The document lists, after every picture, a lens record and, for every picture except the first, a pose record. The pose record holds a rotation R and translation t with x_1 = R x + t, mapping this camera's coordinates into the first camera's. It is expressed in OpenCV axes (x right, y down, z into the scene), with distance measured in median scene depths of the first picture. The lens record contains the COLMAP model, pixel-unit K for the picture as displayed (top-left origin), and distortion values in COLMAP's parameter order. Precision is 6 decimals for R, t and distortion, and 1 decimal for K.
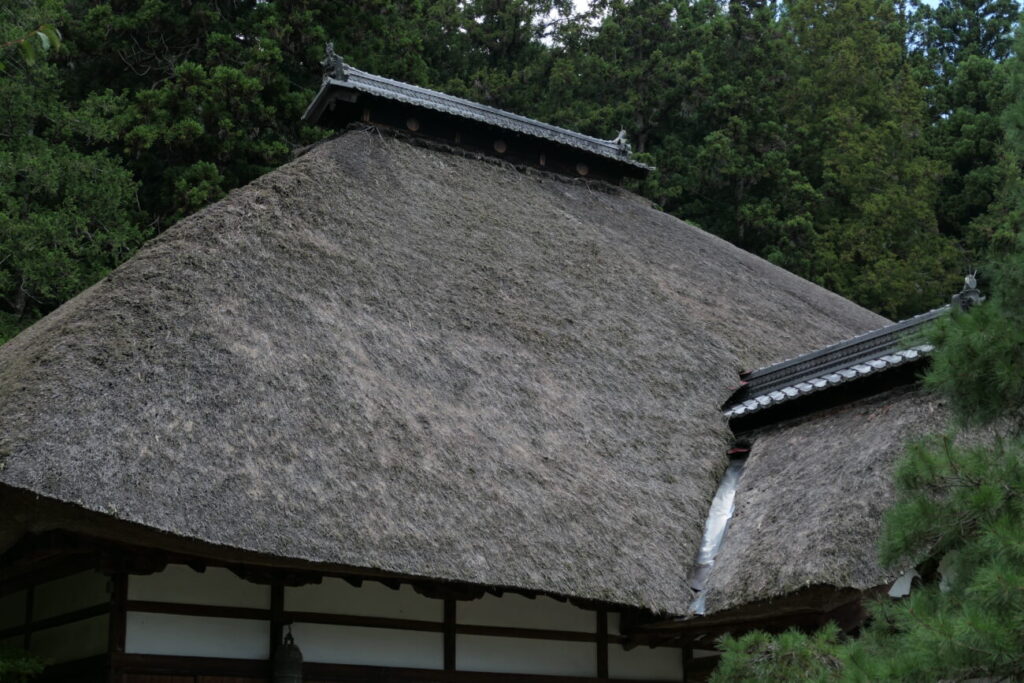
lens RADIAL K [[1734.9, 0, 512.3], [0, 1734.9, 341.9], [0, 0, 1]] dist [-0.049648, 0.000000]
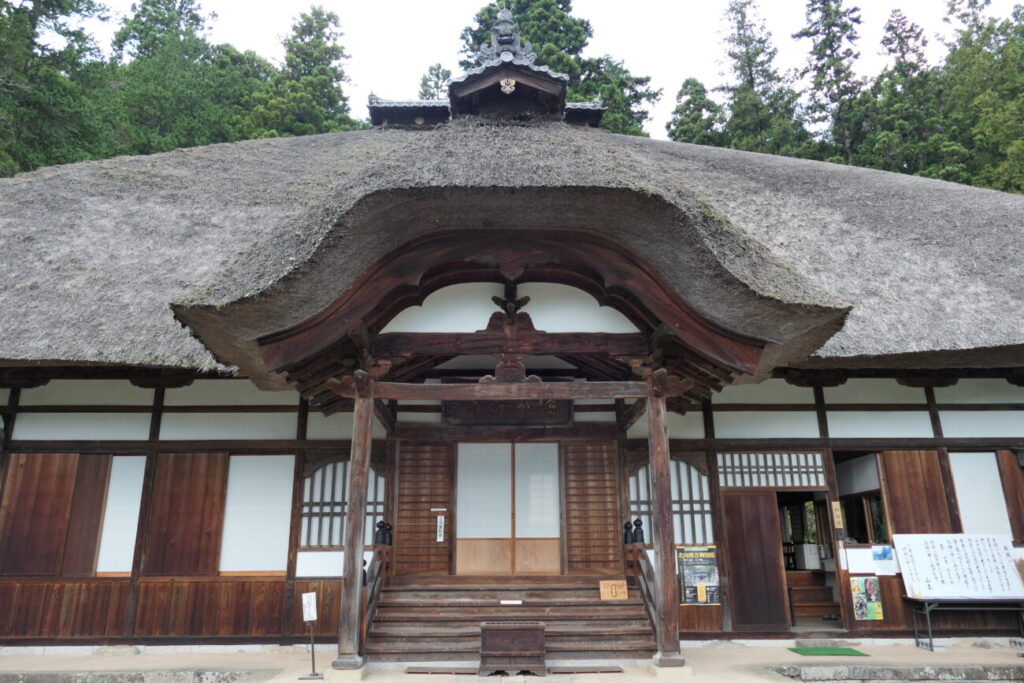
lens RADIAL K [[738.4, 0, 511.1], [0, 738.4, 340.6], [0, 0, 1]] dist [-0.025293, -0.001357]
pose [[0.818660, -0.166685, -0.549557, 0.483892], [0.149821, 0.985802, -0.075816, 0.190667], [0.554391, -0.020268, 0.832009, 0.666406]]
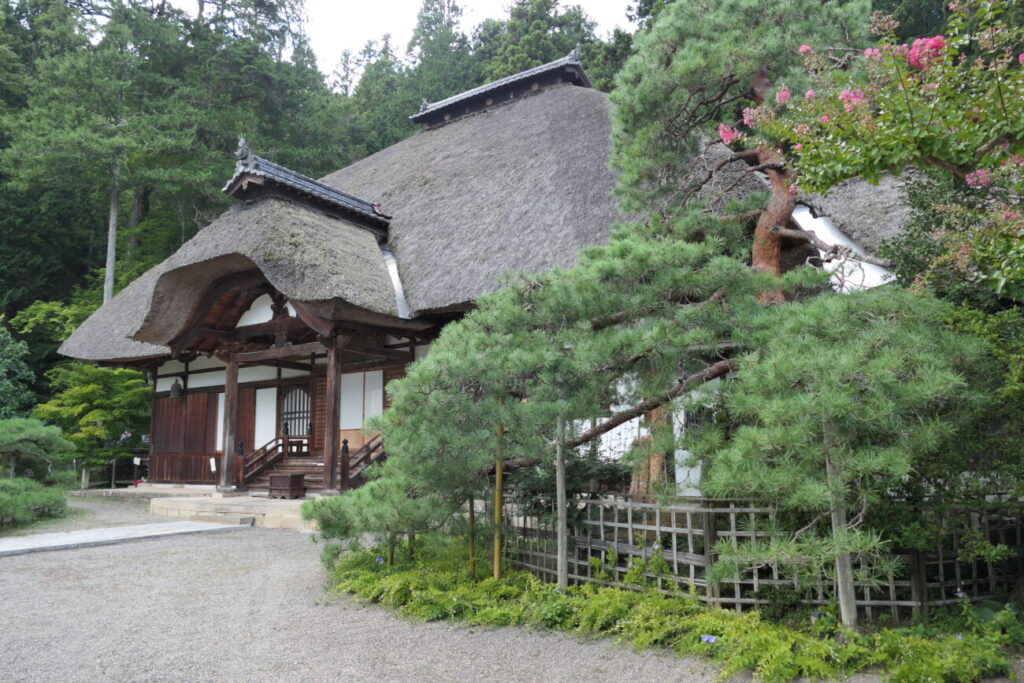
lens RADIAL K [[738.4, 0, 511.9], [0, 738.4, 342.3], [0, 0, 1]] dist [-0.025293, -0.001357]
pose [[0.336010, -0.138359, -0.931641, 1.056511], [0.256612, 0.965179, -0.050789, 0.279485], [0.906227, -0.222005, 0.359814, 0.966665]]
